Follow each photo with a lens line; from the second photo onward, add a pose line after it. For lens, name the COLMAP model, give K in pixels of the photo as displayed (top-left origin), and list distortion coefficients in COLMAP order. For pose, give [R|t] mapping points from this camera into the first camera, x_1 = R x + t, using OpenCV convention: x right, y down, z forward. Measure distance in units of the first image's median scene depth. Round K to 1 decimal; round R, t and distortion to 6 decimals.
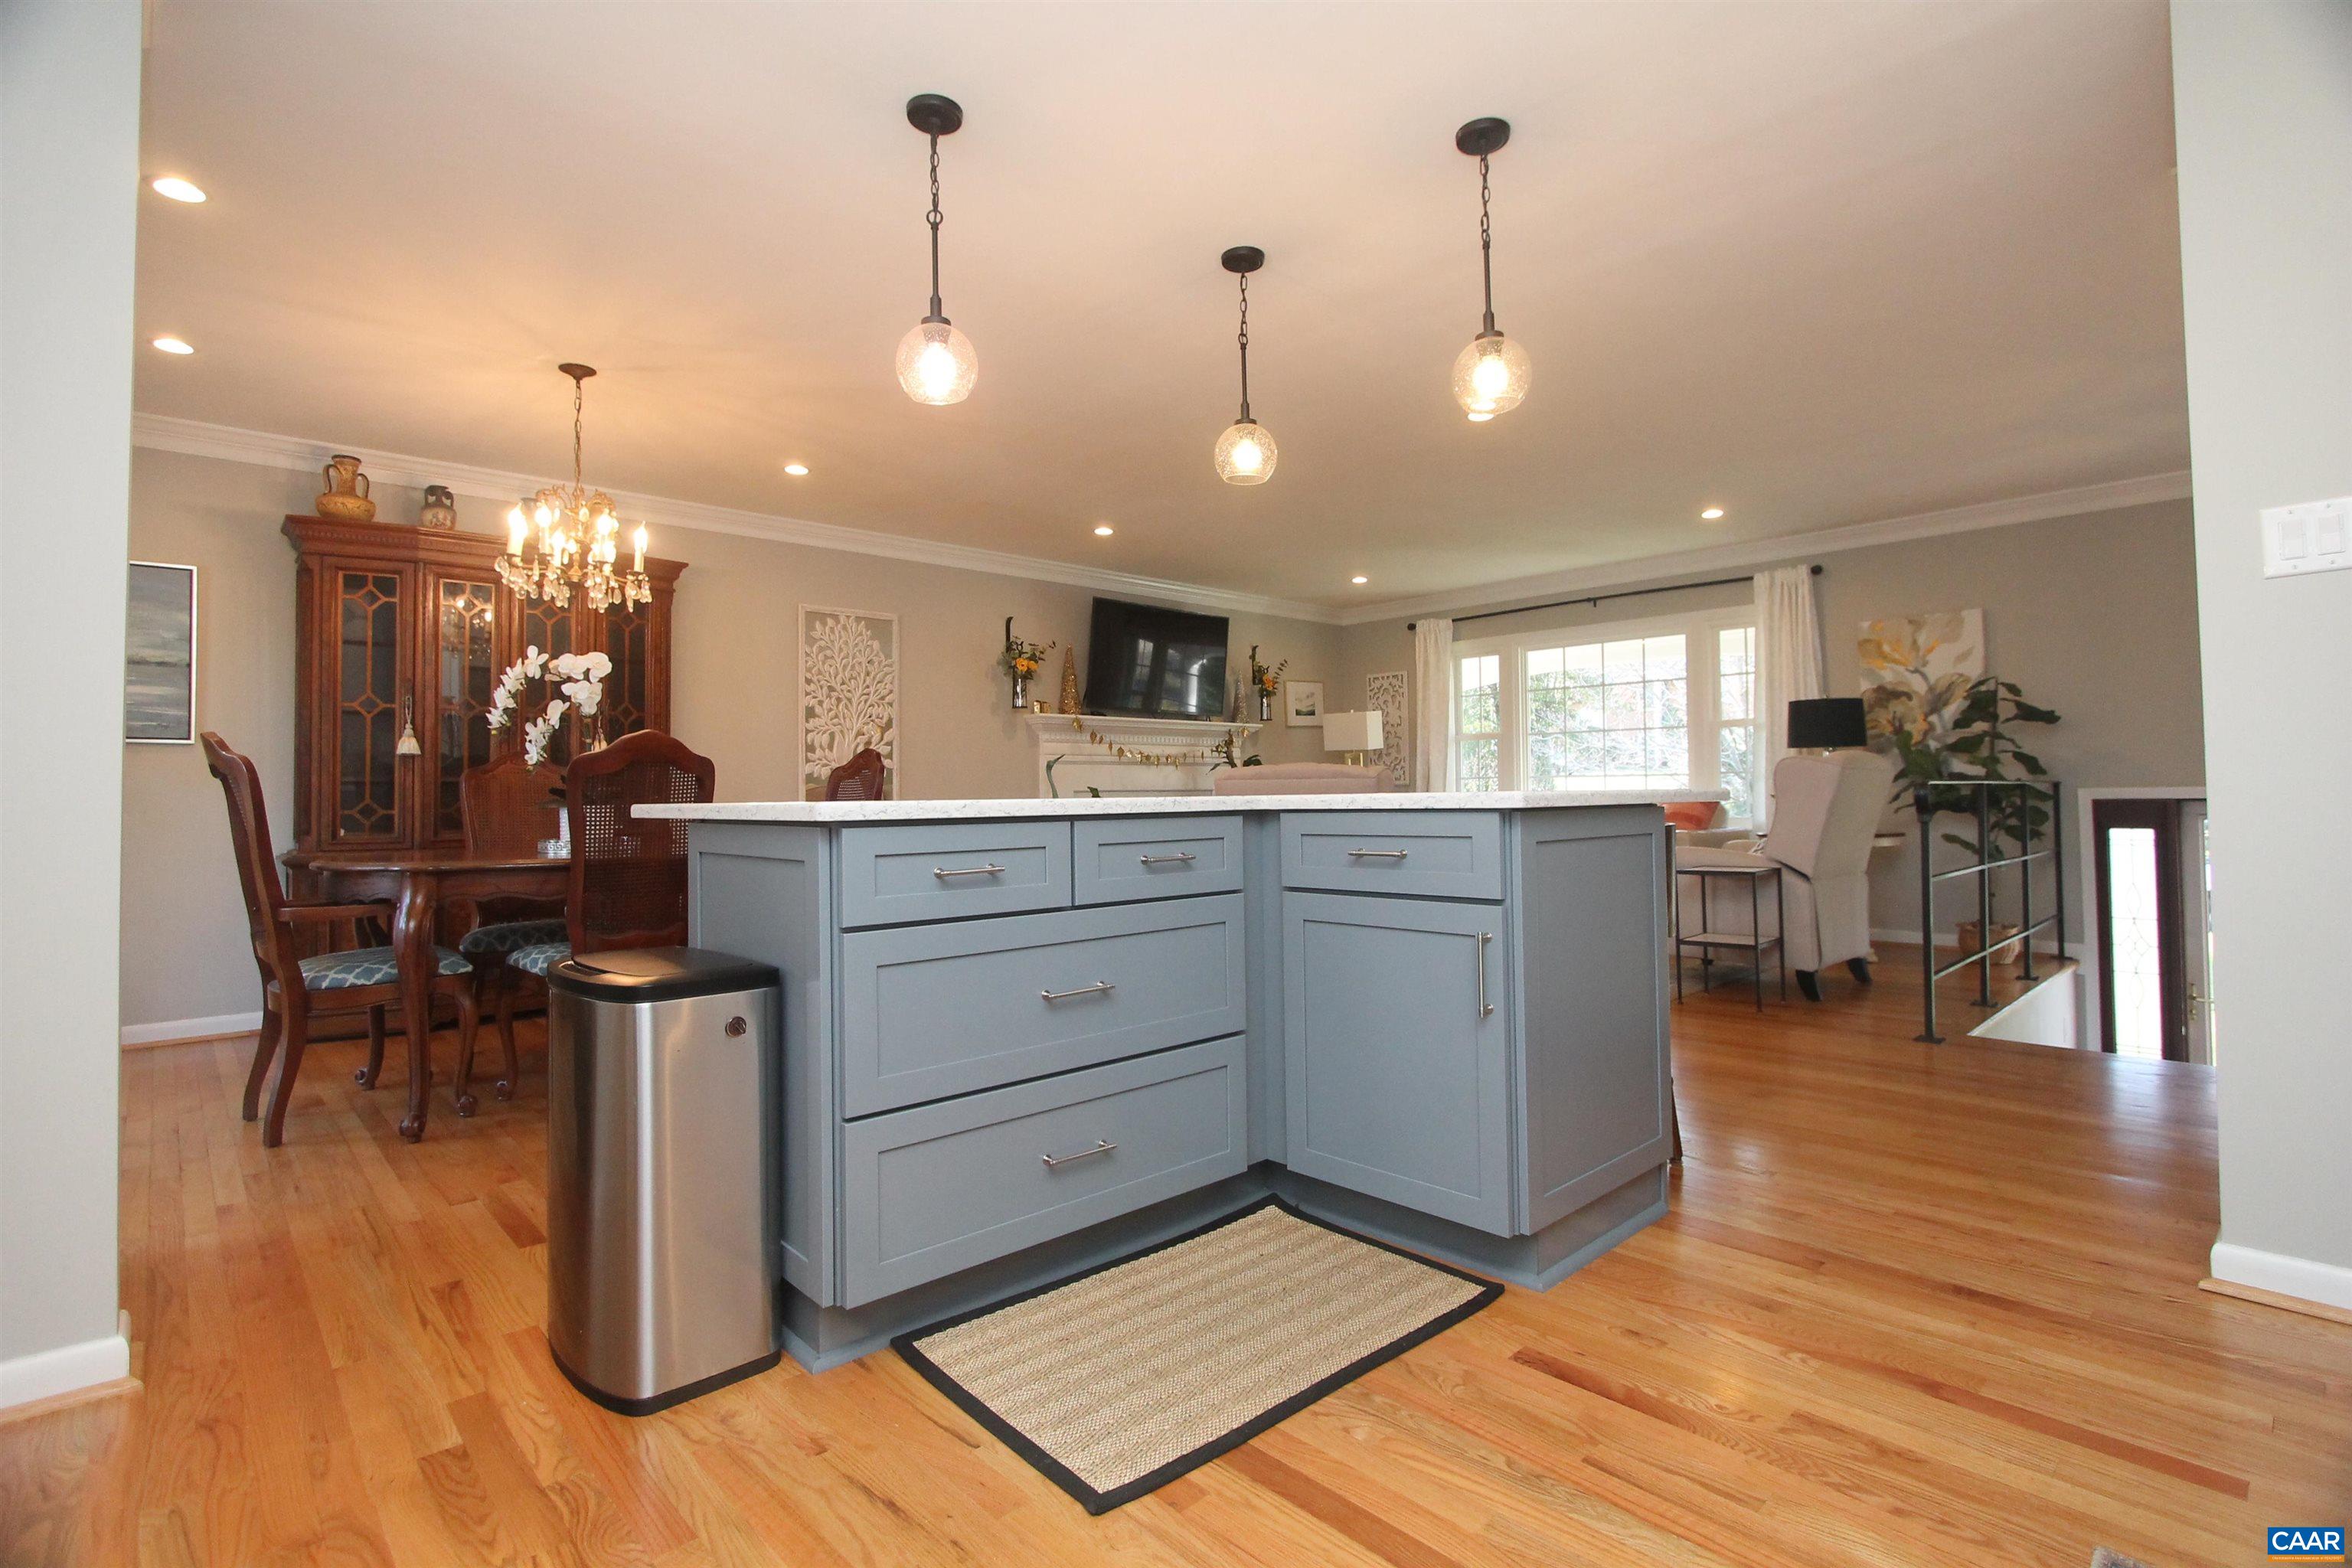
lens RADIAL K [[1101.2, 0, 1189.9], [0, 1101.2, 783.9], [0, 0, 1]] dist [-0.019216, 0.001219]
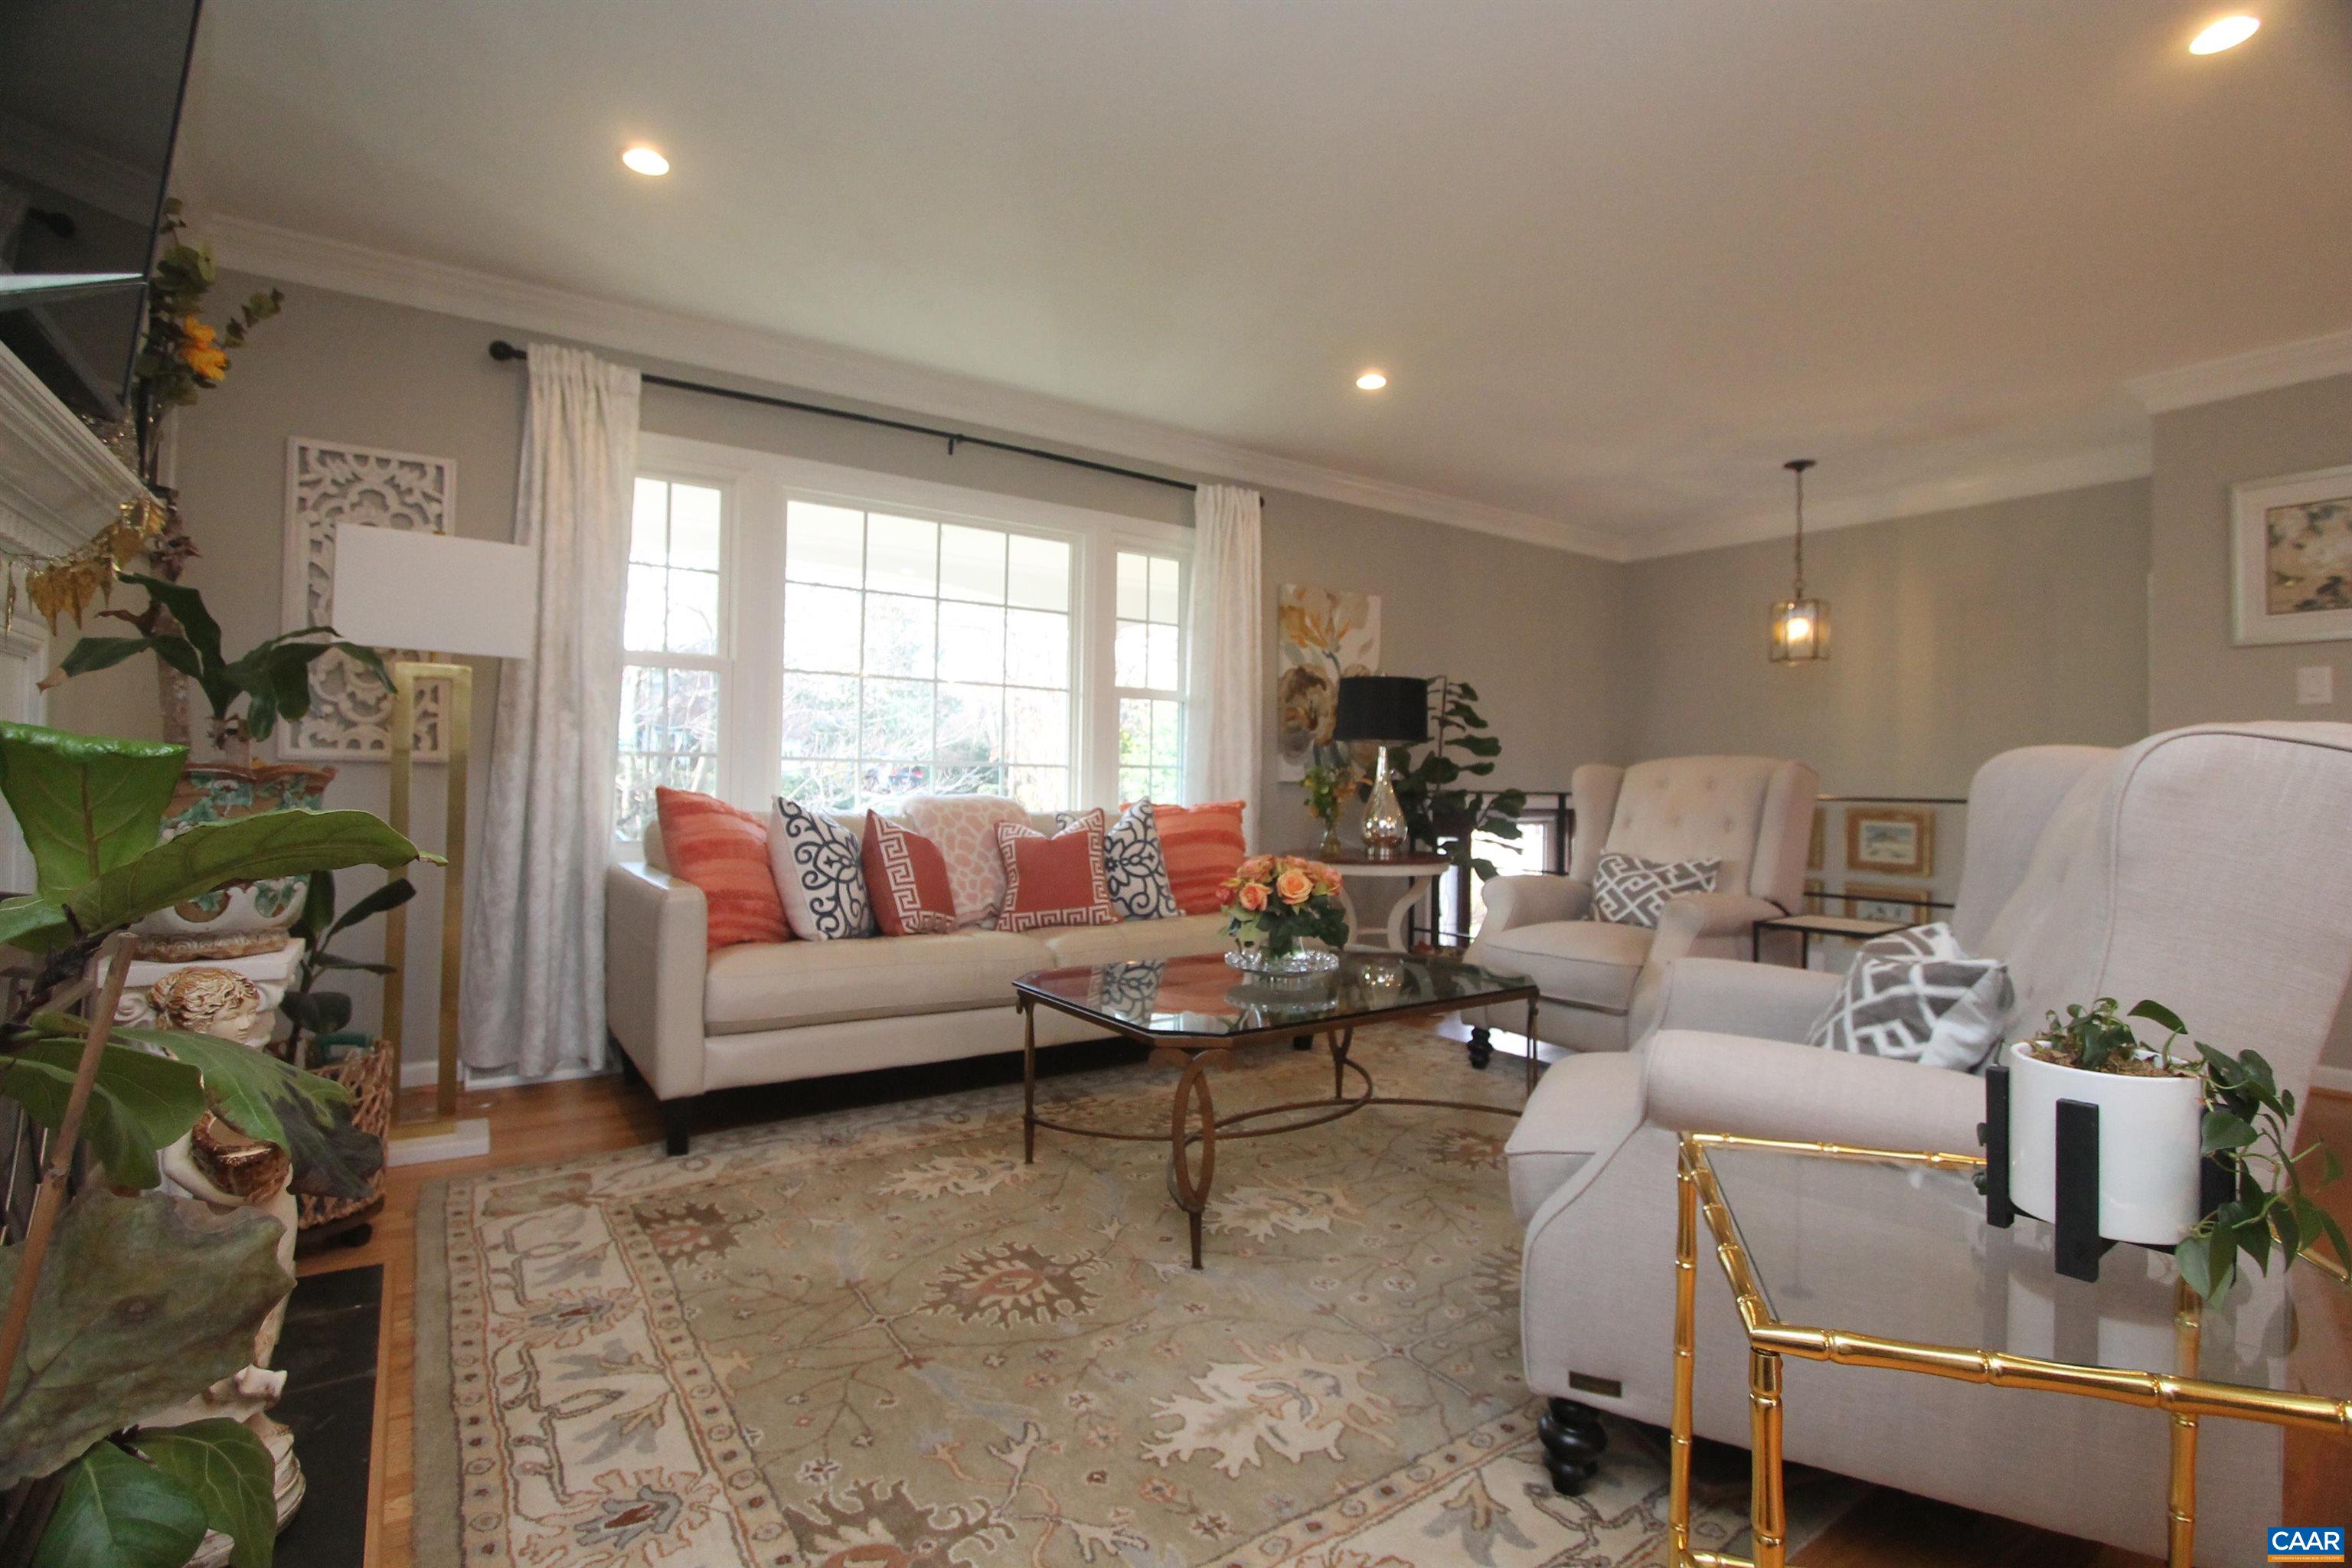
lens RADIAL K [[1101.2, 0, 1188.6], [0, 1101.2, 751.1], [0, 0, 1]] dist [-0.019216, 0.001219]
pose [[0.142174, 0.044210, 0.988854, -0.170990], [-0.025912, 0.998826, -0.040930, 0.007095], [-0.989503, -0.019804, 0.143152, 0.898691]]
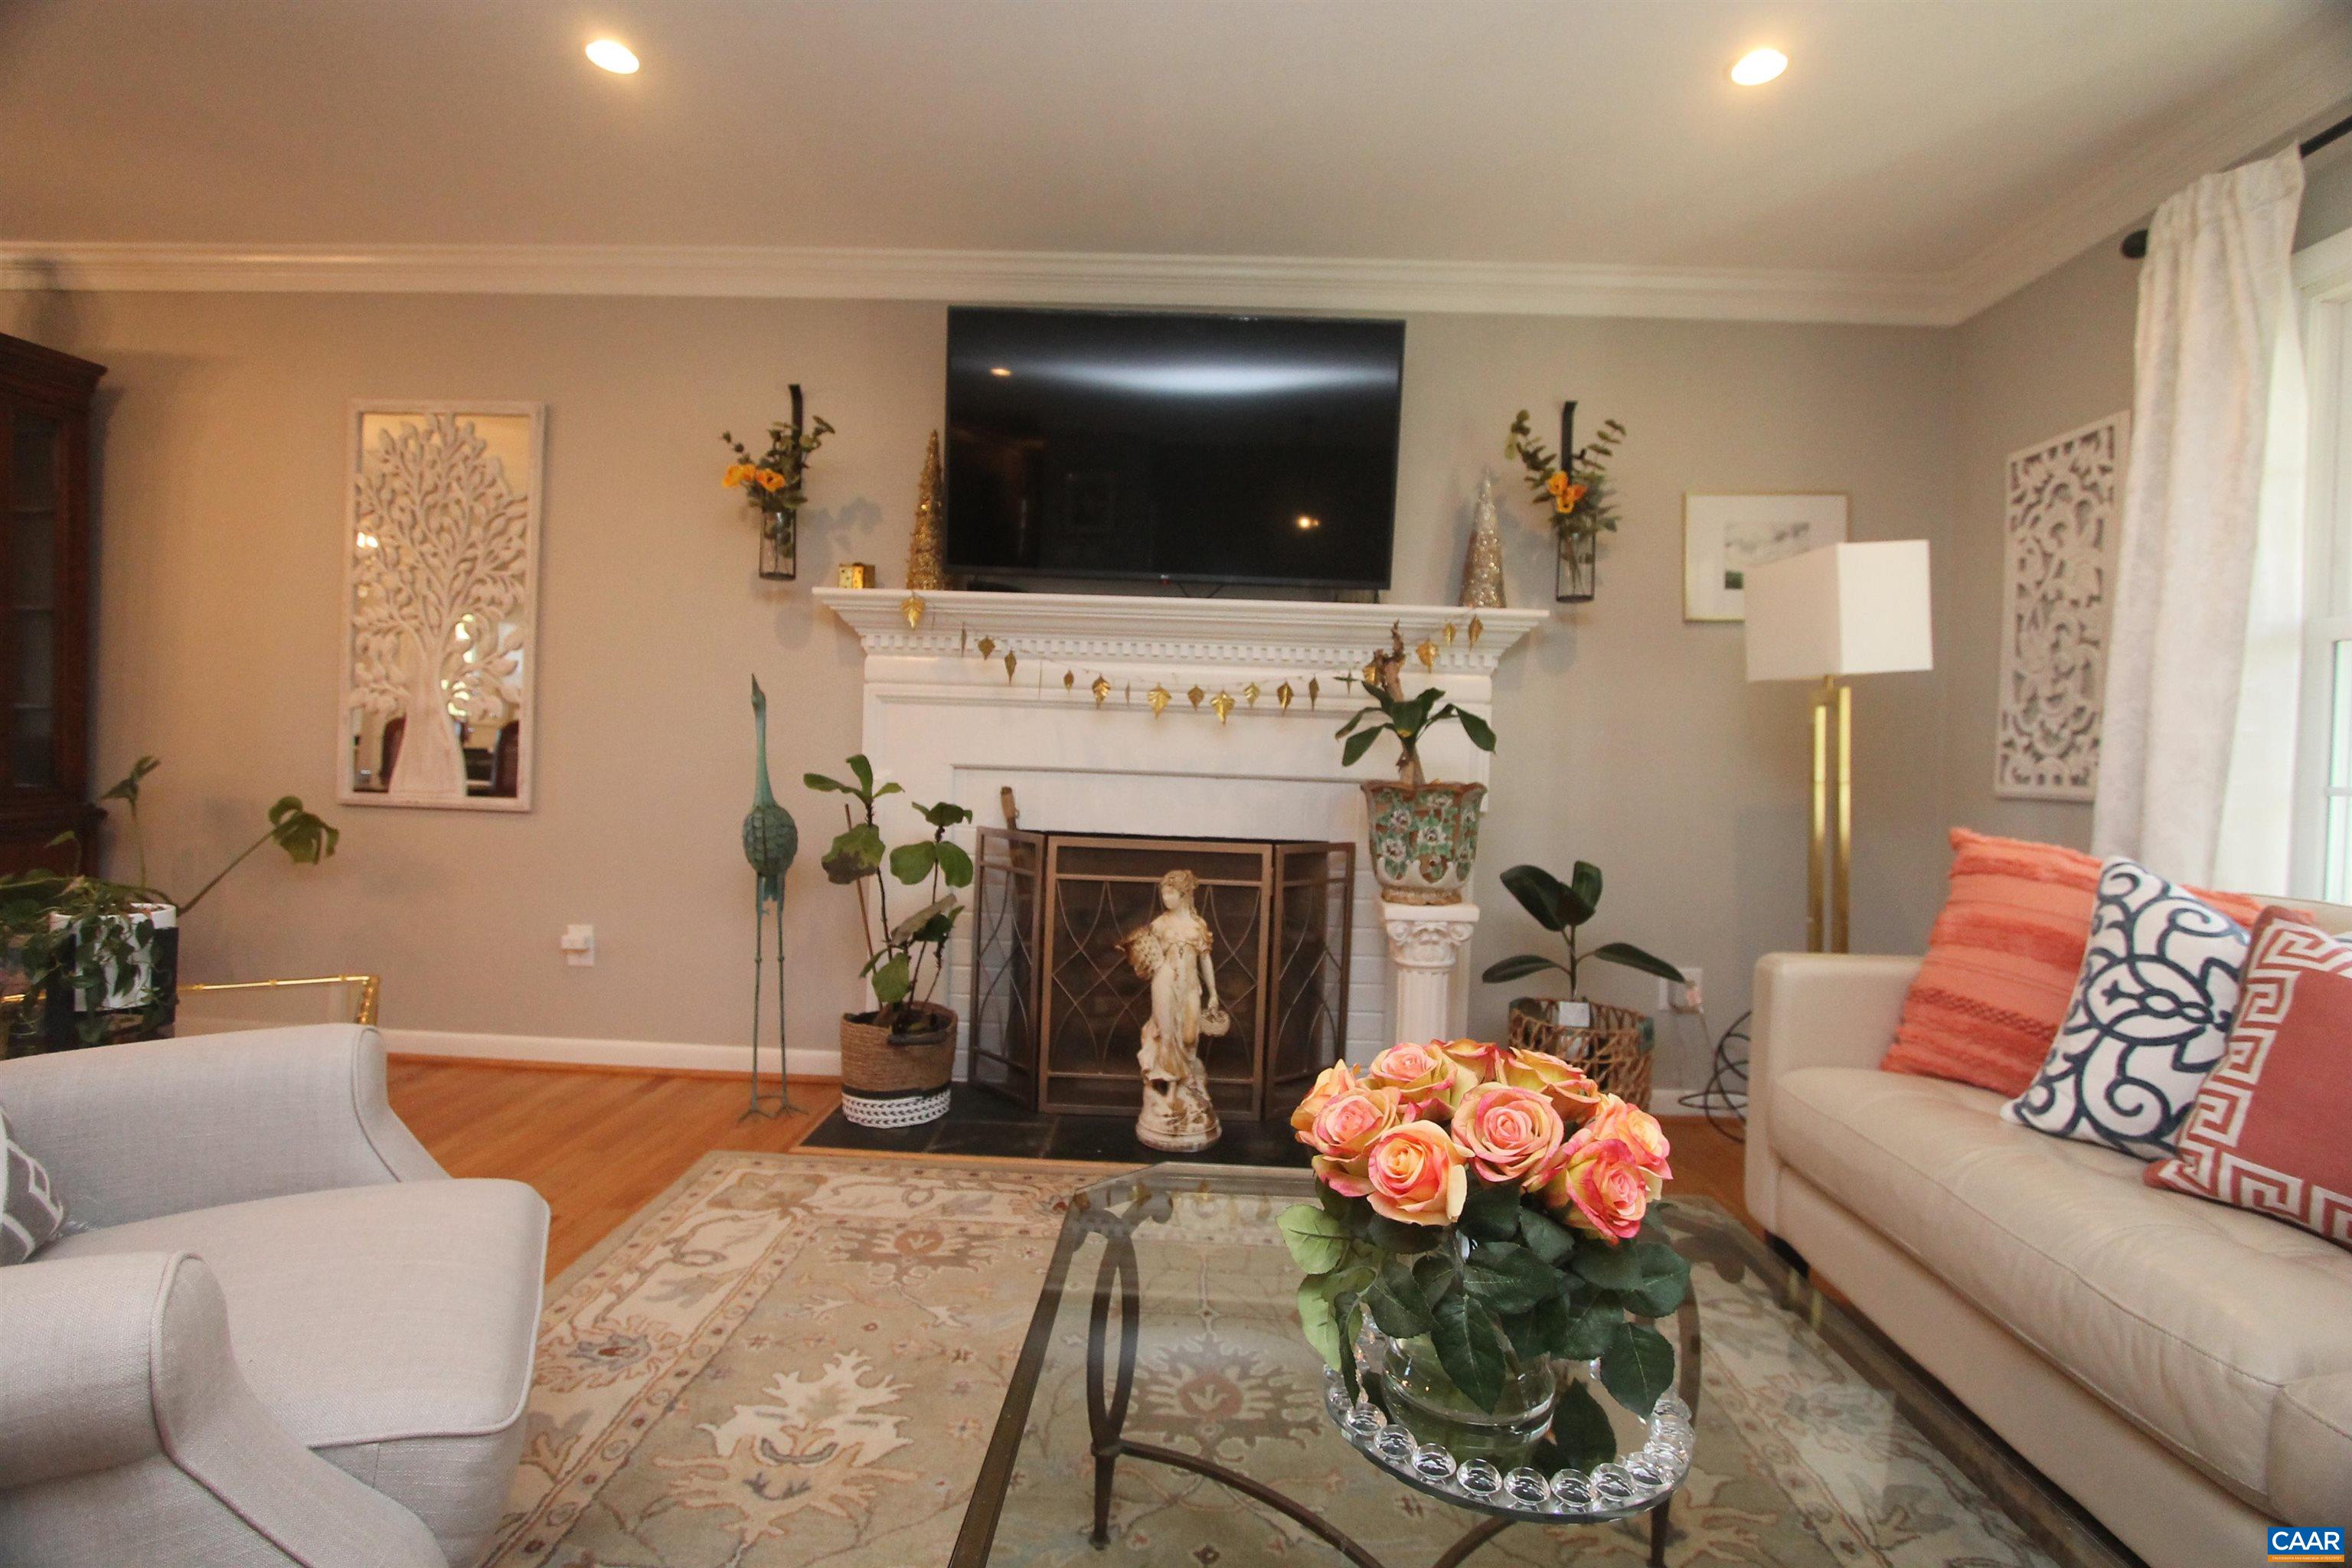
lens RADIAL K [[1101.2, 0, 1185.6], [0, 1101.2, 765.4], [0, 0, 1]] dist [-0.019216, 0.001219]
pose [[0.702095, 0.044587, -0.710686, 0.296582], [-0.038867, 0.998949, 0.024275, -0.008347], [0.711022, 0.010579, 0.703090, 0.805441]]
